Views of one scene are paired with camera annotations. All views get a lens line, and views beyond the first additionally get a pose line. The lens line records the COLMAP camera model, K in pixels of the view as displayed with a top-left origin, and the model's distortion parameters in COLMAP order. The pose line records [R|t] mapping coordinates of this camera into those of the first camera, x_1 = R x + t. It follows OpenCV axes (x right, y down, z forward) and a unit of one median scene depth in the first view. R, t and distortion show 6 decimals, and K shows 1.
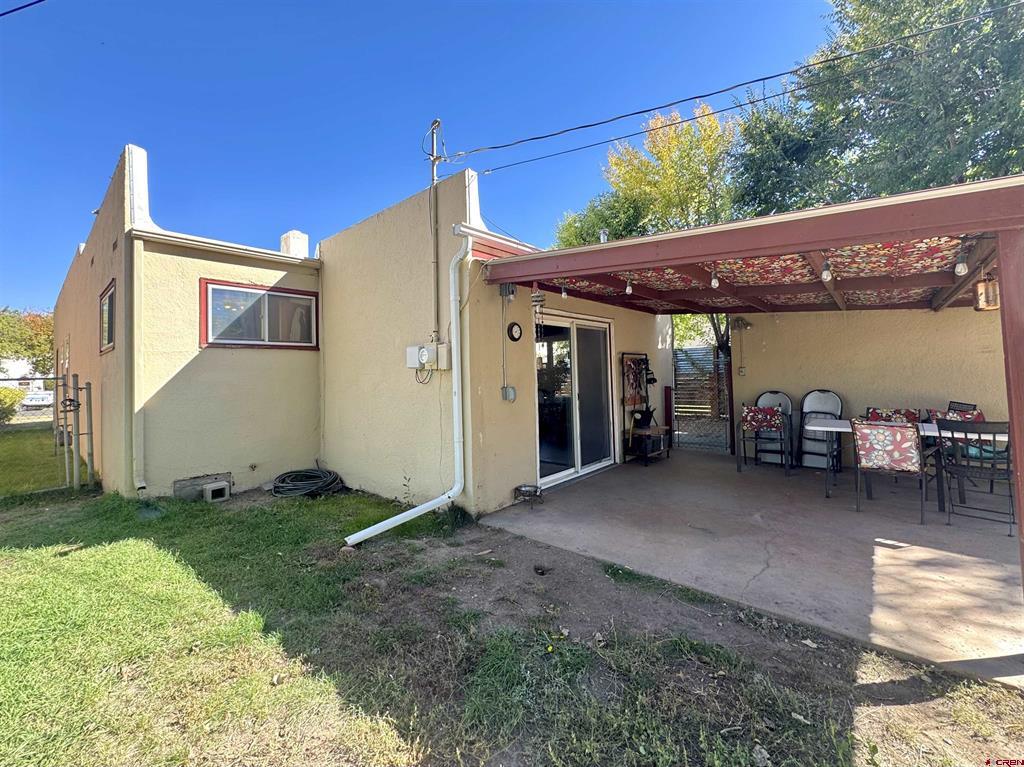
lens RADIAL K [[410.8, 0, 512.0], [0, 410.8, 383.5], [0, 0, 1]] dist [-0.000790, -0.000193]
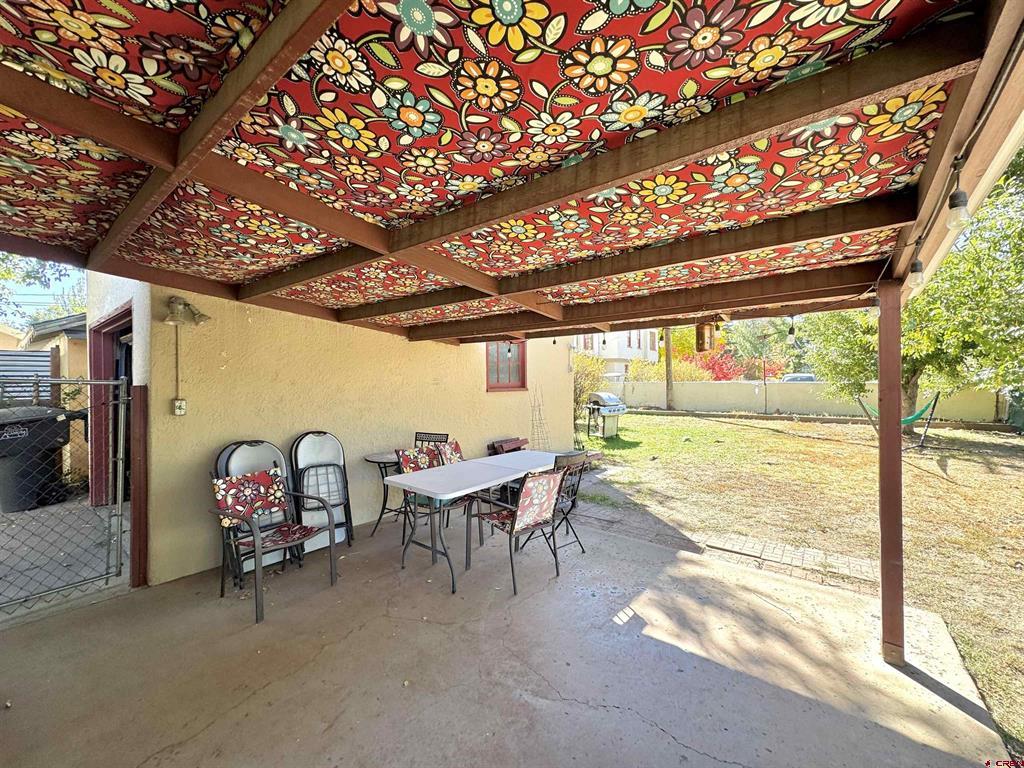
lens RADIAL K [[410.8, 0, 512.0], [0, 410.8, 384.0], [0, 0, 1]] dist [-0.000790, -0.000193]
pose [[-0.042878, 0.022519, 0.998827, 0.065475], [0.031152, 0.999290, -0.021192, -0.045961], [-0.998595, 0.030207, -0.043549, 0.821854]]
